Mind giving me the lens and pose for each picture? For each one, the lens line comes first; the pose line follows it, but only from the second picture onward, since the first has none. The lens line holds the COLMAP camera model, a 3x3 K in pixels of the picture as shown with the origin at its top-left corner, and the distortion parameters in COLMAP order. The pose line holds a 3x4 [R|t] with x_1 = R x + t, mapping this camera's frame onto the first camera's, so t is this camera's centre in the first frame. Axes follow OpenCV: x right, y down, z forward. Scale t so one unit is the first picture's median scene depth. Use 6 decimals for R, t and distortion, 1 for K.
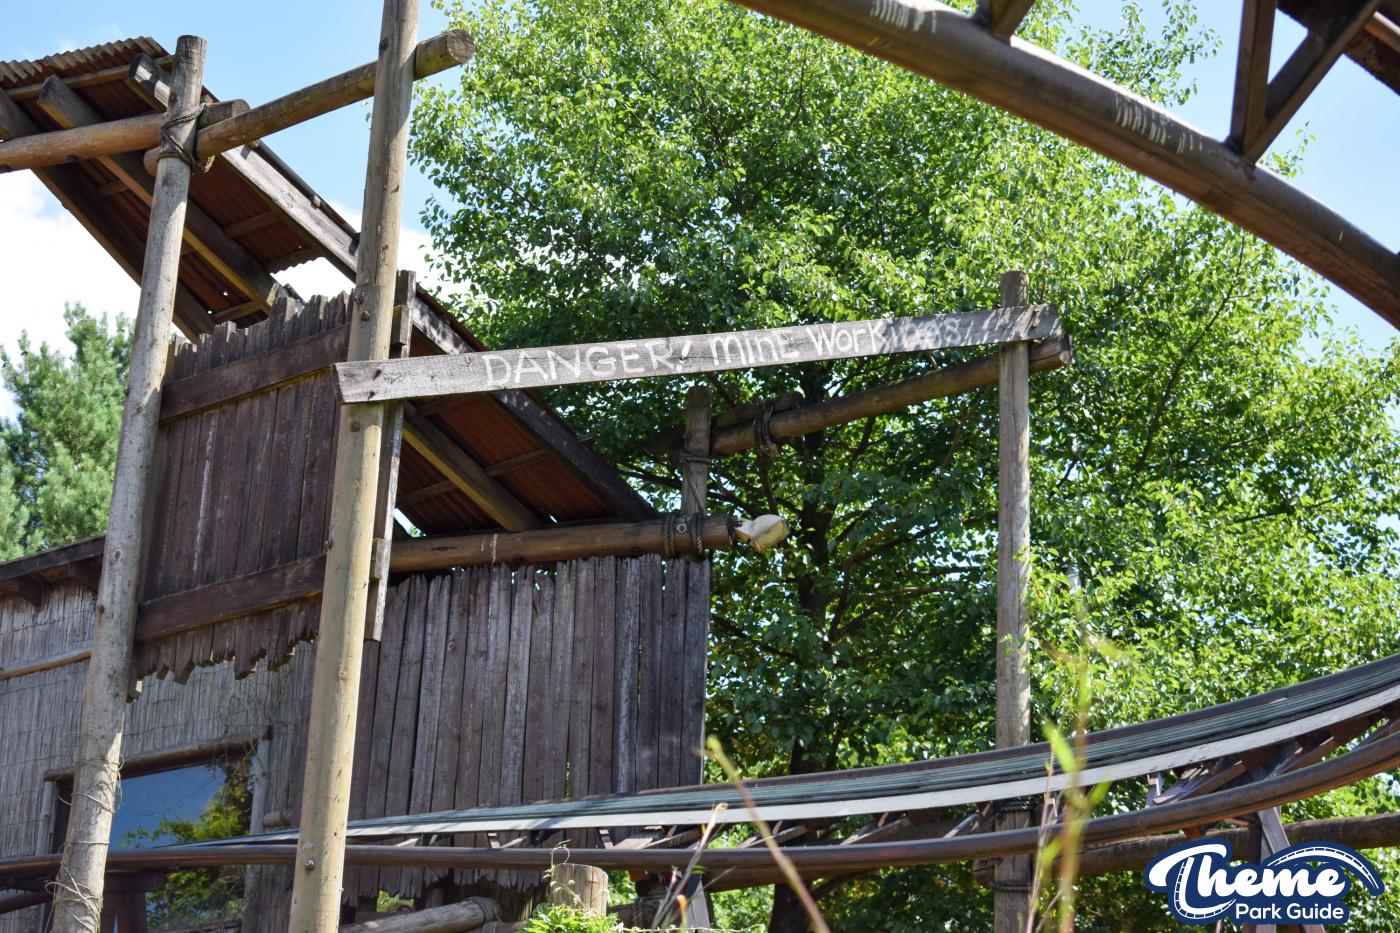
lens RADIAL K [[3183.8, 0, 700.0], [0, 3183.8, 466.5], [0, 0, 1]] dist [0.076069, -0.024544]
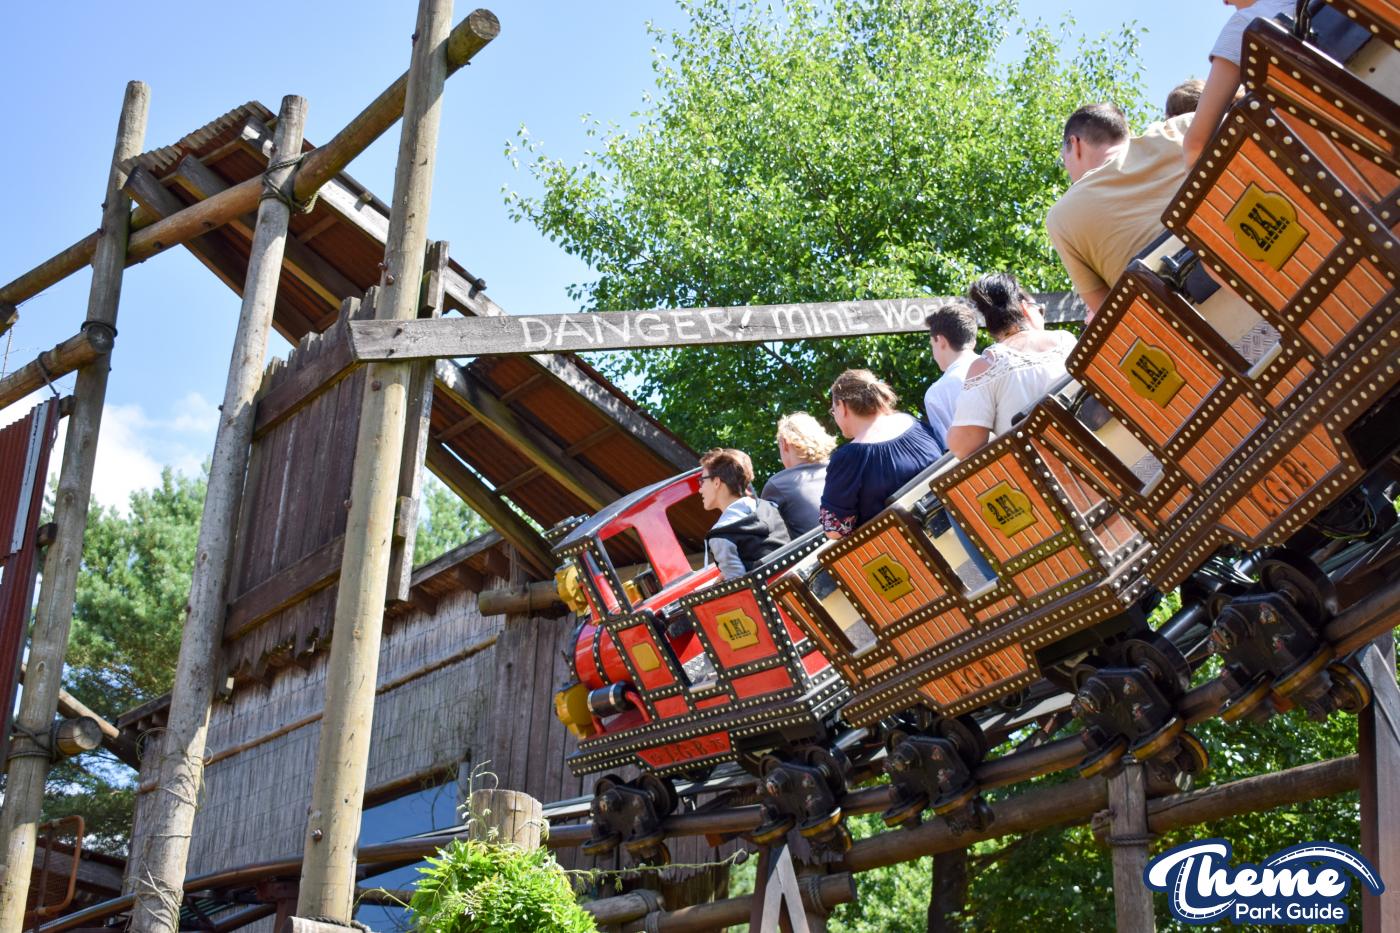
lens RADIAL K [[1989.0, 0, 700.0], [0, 1989.0, 466.5], [0, 0, 1]] dist [-0.028104, 0.024881]
pose [[0.986147, -0.084149, -0.142944, 0.065415], [0.069613, 0.992157, -0.103824, 0.072067], [0.150559, 0.092435, 0.984270, 0.367434]]
